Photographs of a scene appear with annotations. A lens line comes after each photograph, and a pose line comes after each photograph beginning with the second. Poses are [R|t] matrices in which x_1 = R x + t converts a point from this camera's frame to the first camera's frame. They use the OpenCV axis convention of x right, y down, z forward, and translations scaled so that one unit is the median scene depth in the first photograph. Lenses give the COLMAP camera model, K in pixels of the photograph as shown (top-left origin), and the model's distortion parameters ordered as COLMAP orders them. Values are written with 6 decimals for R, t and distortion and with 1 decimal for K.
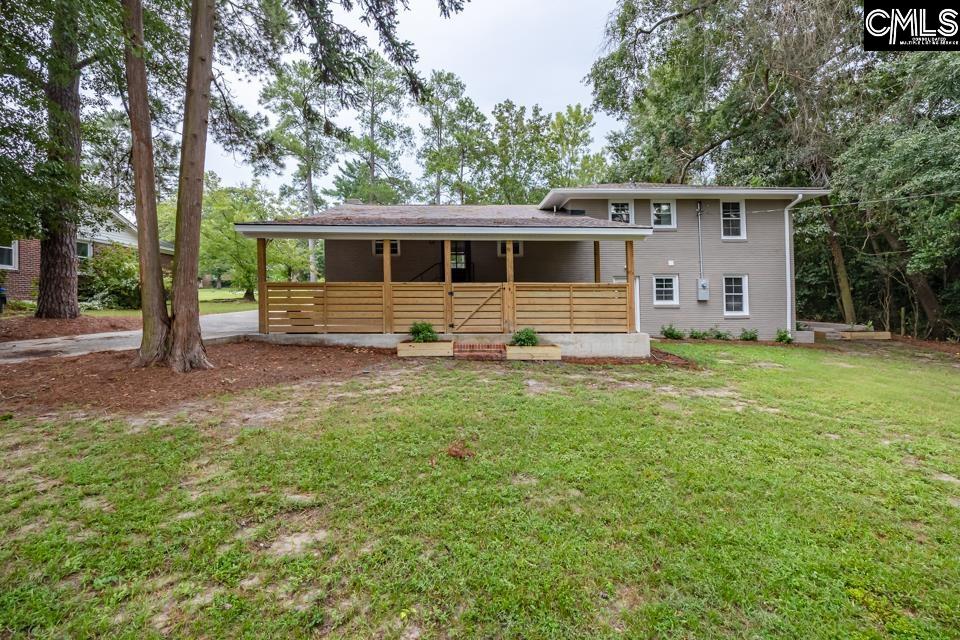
lens RADIAL K [[450.1, 0, 480.0], [0, 450.1, 286.2], [0, 0, 1]] dist [-0.000745, -0.000213]
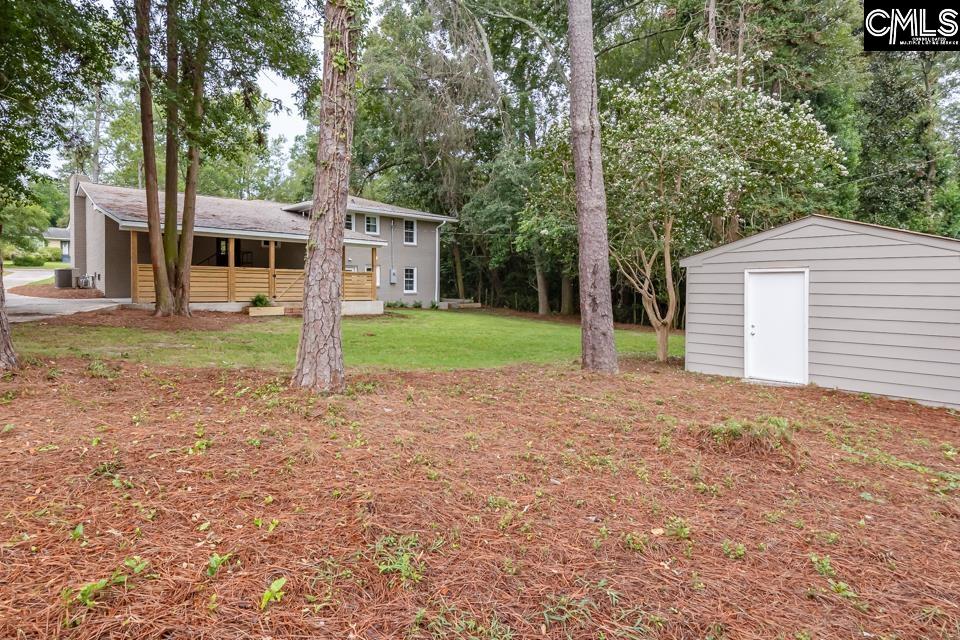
lens RADIAL K [[450.1, 0, 480.0], [0, 450.1, 286.2], [0, 0, 1]] dist [-0.000745, -0.000213]
pose [[0.738222, 0.007547, 0.674516, -0.318159], [-0.032888, 0.999151, 0.024816, -0.005404], [-0.673756, -0.040503, 0.737843, -0.335290]]
